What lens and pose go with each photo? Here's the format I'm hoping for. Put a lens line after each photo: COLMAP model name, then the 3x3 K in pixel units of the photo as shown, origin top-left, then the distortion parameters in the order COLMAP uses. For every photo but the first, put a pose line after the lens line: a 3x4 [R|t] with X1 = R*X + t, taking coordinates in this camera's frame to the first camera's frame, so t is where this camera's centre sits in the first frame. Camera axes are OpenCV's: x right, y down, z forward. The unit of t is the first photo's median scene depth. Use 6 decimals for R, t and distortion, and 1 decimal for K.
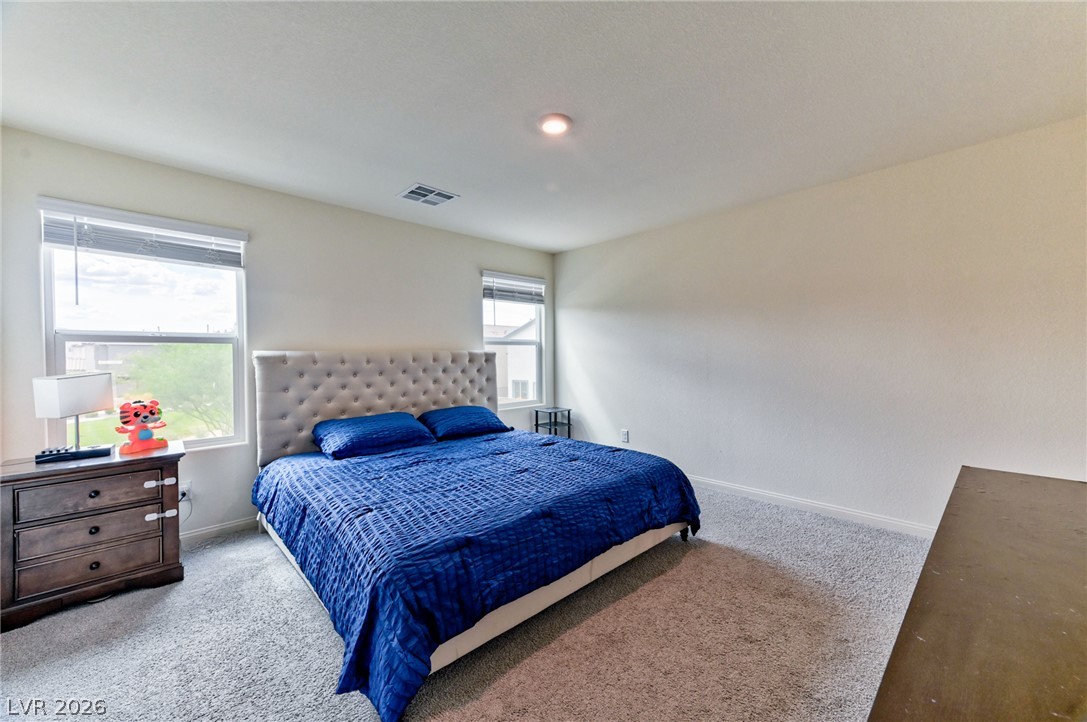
lens RADIAL K [[420.2, 0, 549.8], [0, 420.2, 360.3], [0, 0, 1]] dist [0.019623, 0.002112]
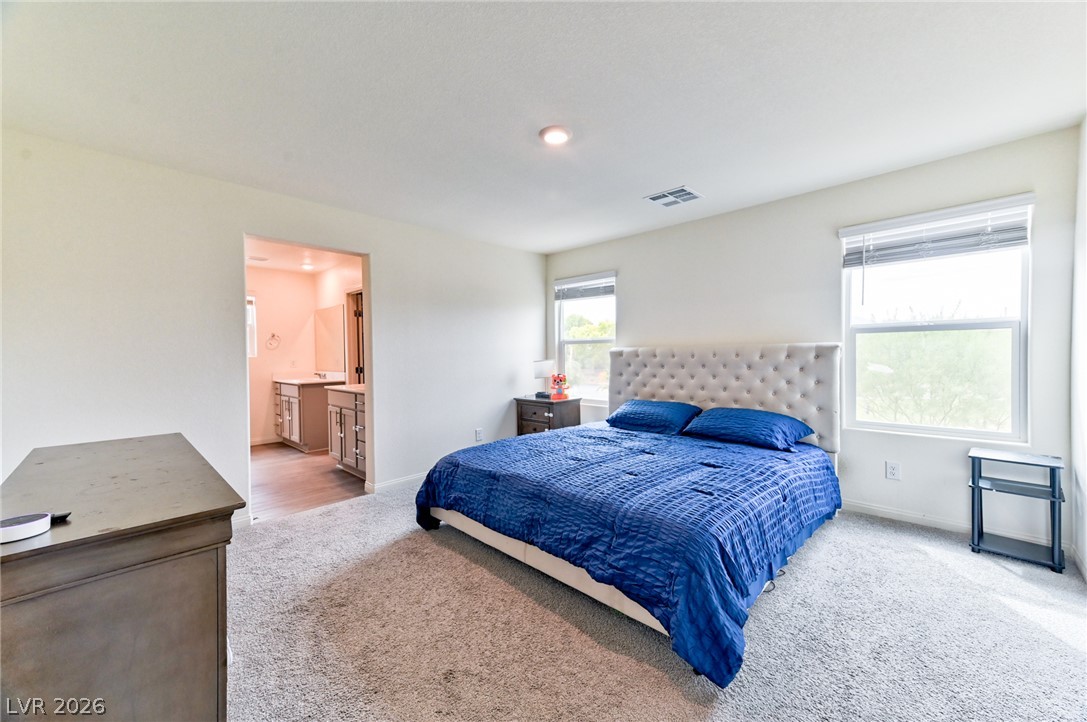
lens RADIAL K [[420.2, 0, 544.9], [0, 420.2, 359.3], [0, 0, 1]] dist [0.019623, 0.002112]
pose [[0.032397, 0.024985, -0.999163, 0.646180], [0.001159, 0.999686, 0.025036, -0.015156], [0.999474, -0.001969, 0.032358, 0.560173]]
